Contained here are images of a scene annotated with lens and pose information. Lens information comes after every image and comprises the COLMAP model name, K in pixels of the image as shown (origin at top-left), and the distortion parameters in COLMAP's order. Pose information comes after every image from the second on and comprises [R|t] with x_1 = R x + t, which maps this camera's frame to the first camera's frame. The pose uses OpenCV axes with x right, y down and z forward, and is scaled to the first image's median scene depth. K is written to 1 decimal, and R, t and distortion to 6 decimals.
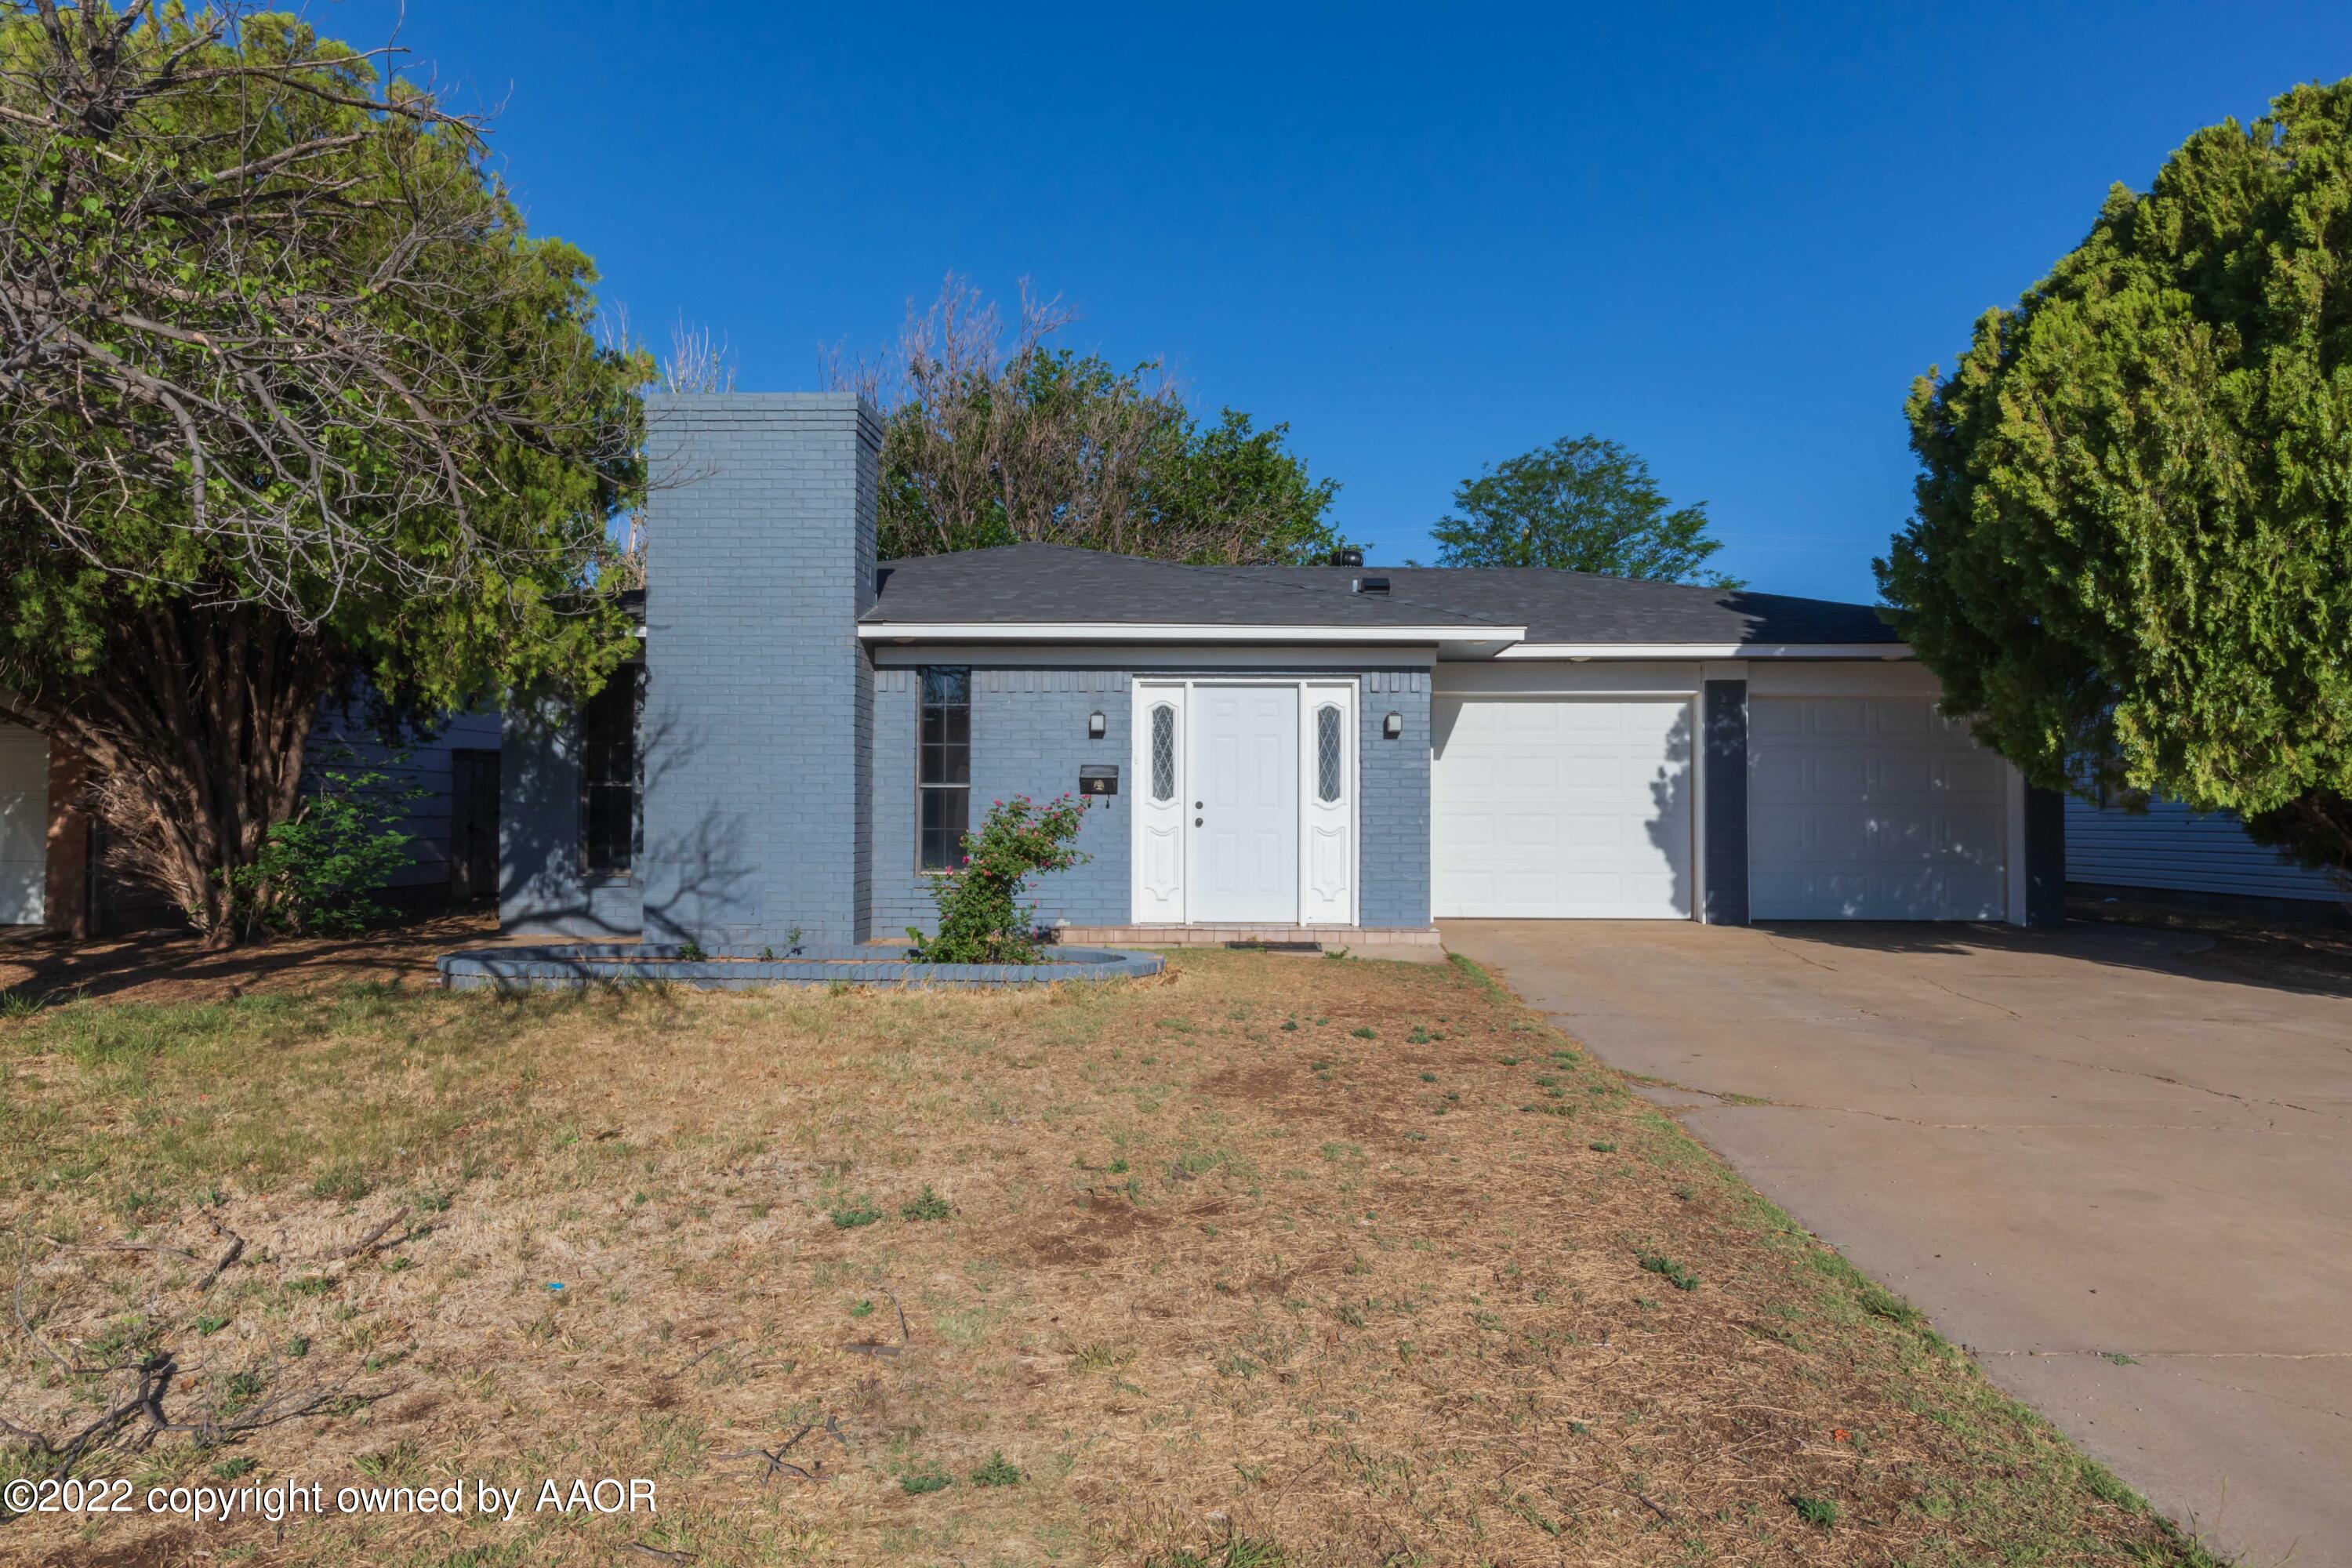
lens RADIAL K [[1061.4, 0, 1165.5], [0, 1061.4, 777.8], [0, 0, 1]] dist [0.004047, -0.000782]
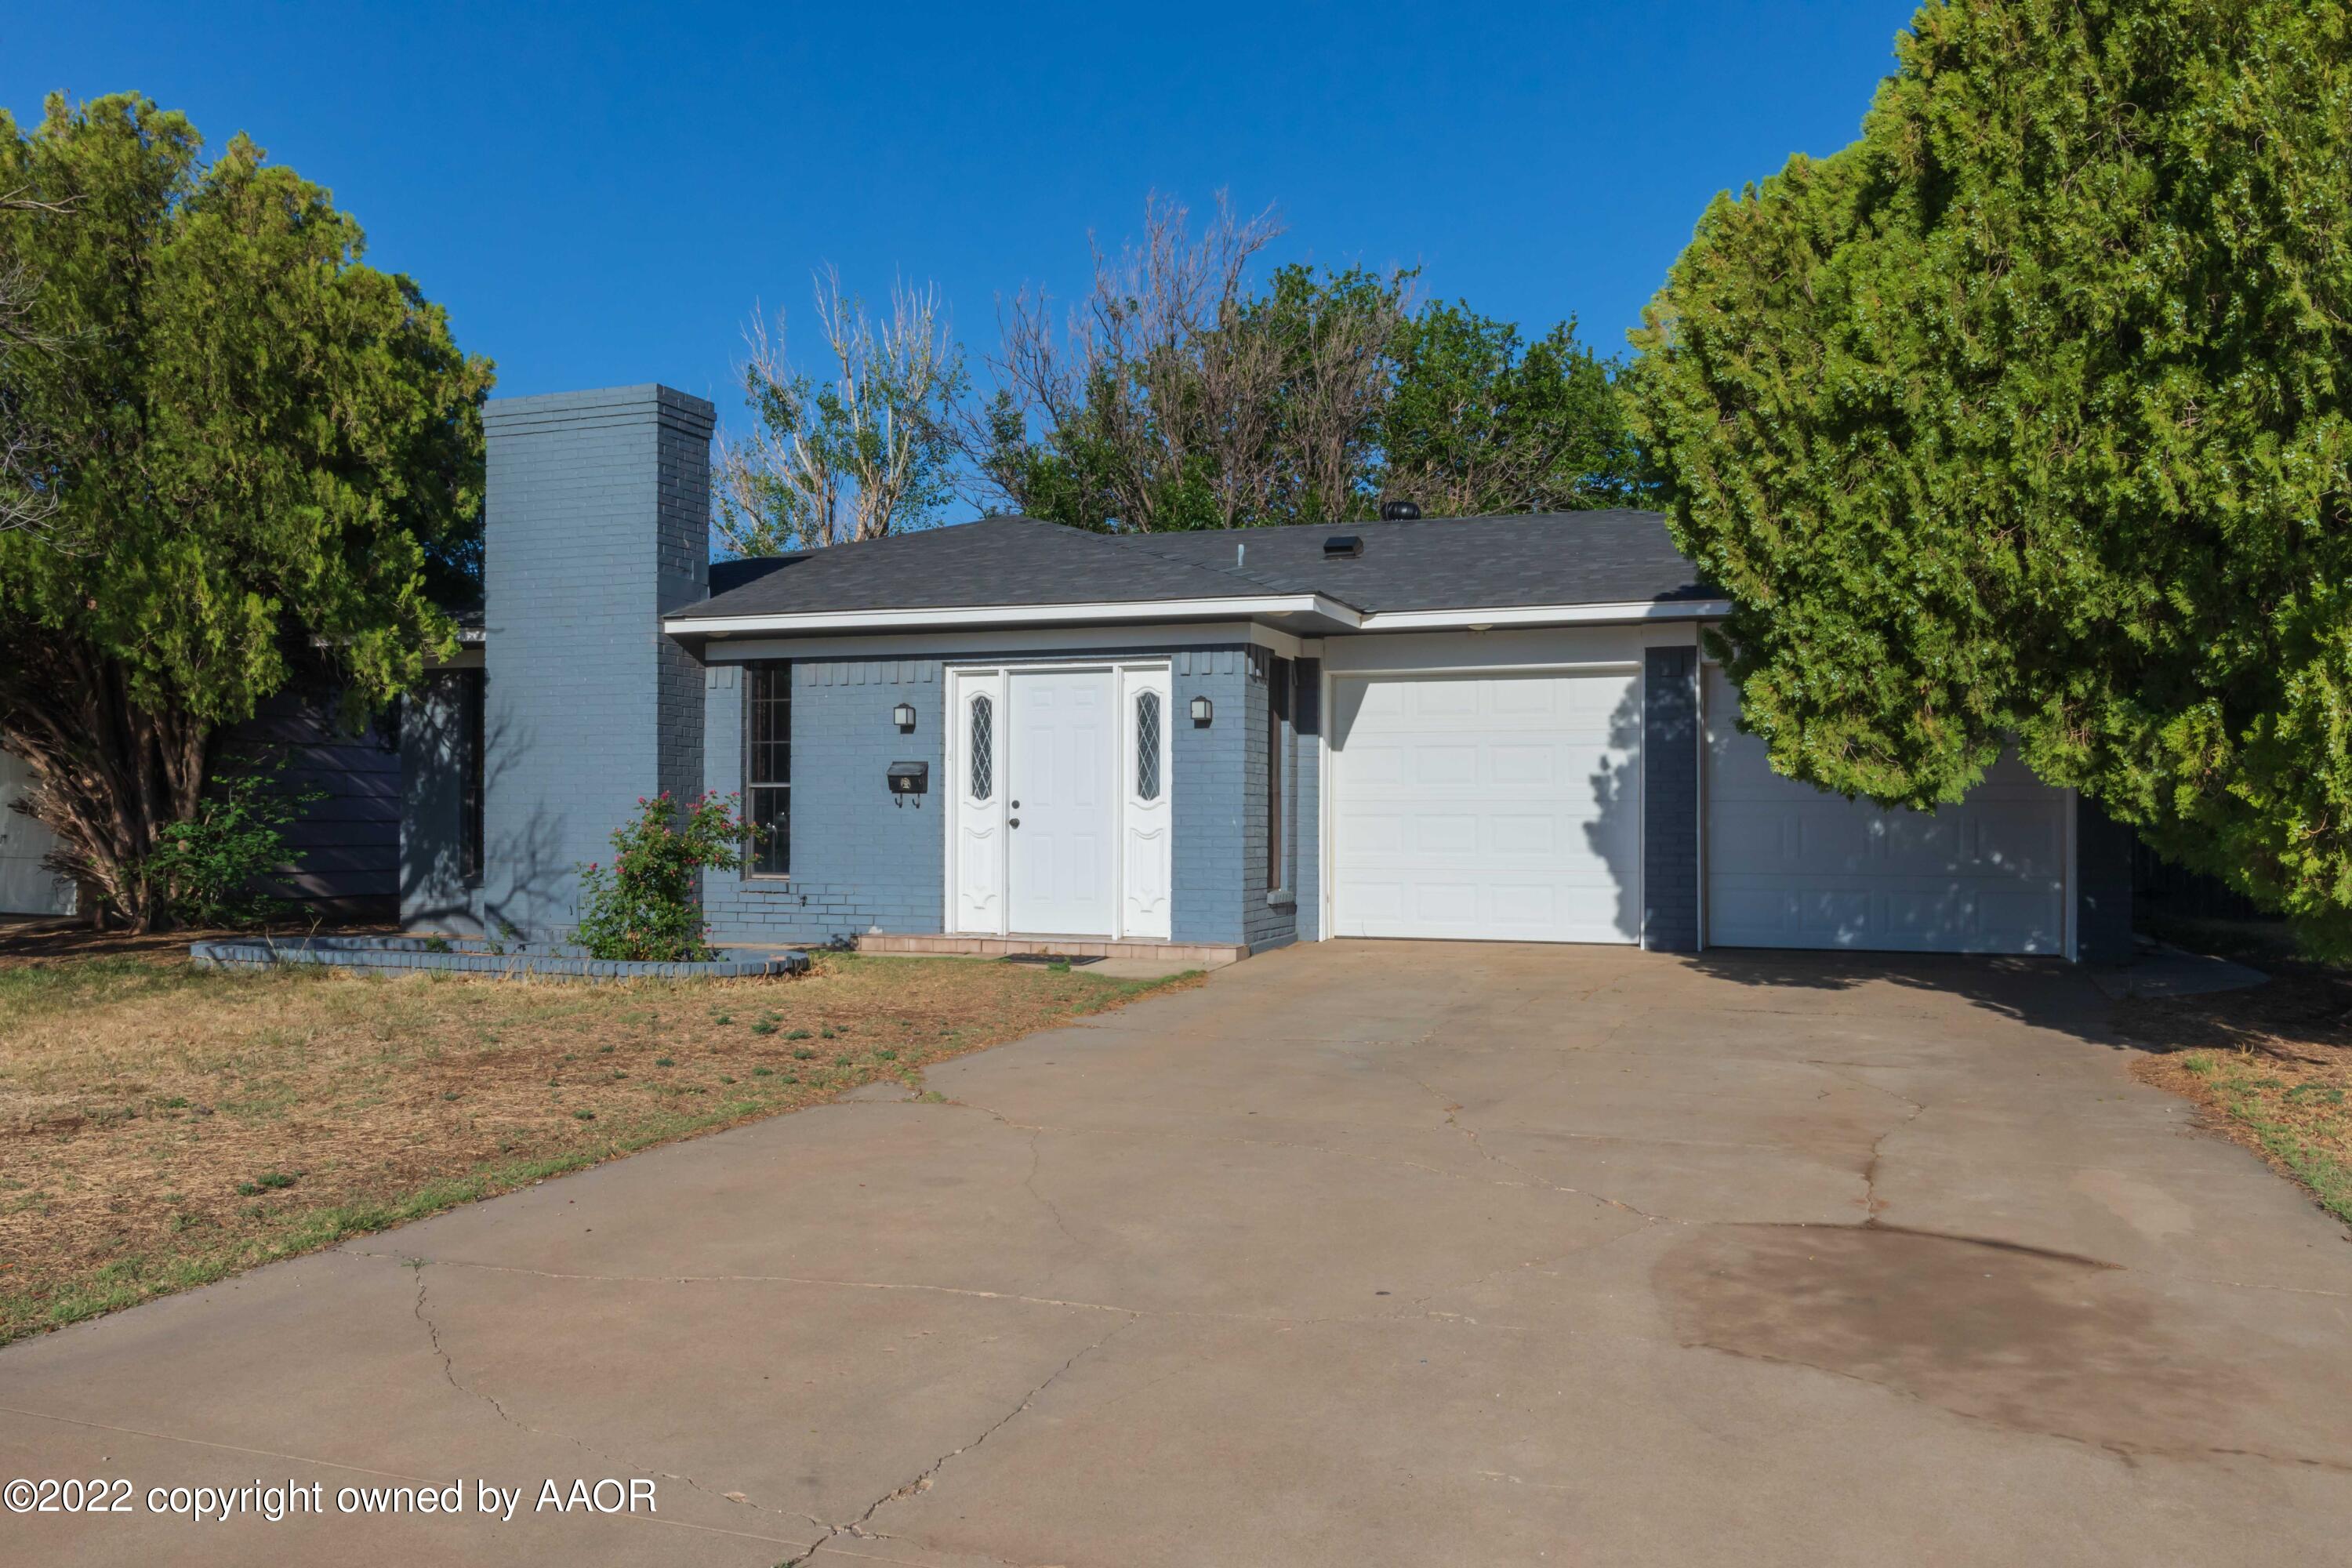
lens RADIAL K [[1275.7, 0, 1181.8], [0, 1275.7, 803.9], [0, 0, 1]] dist [0.000326, -0.001643]
pose [[0.970056, -0.003763, -0.242853, 0.434197], [0.008285, 0.999811, 0.017599, 0.007242], [0.242741, -0.019084, 0.969903, -0.026078]]
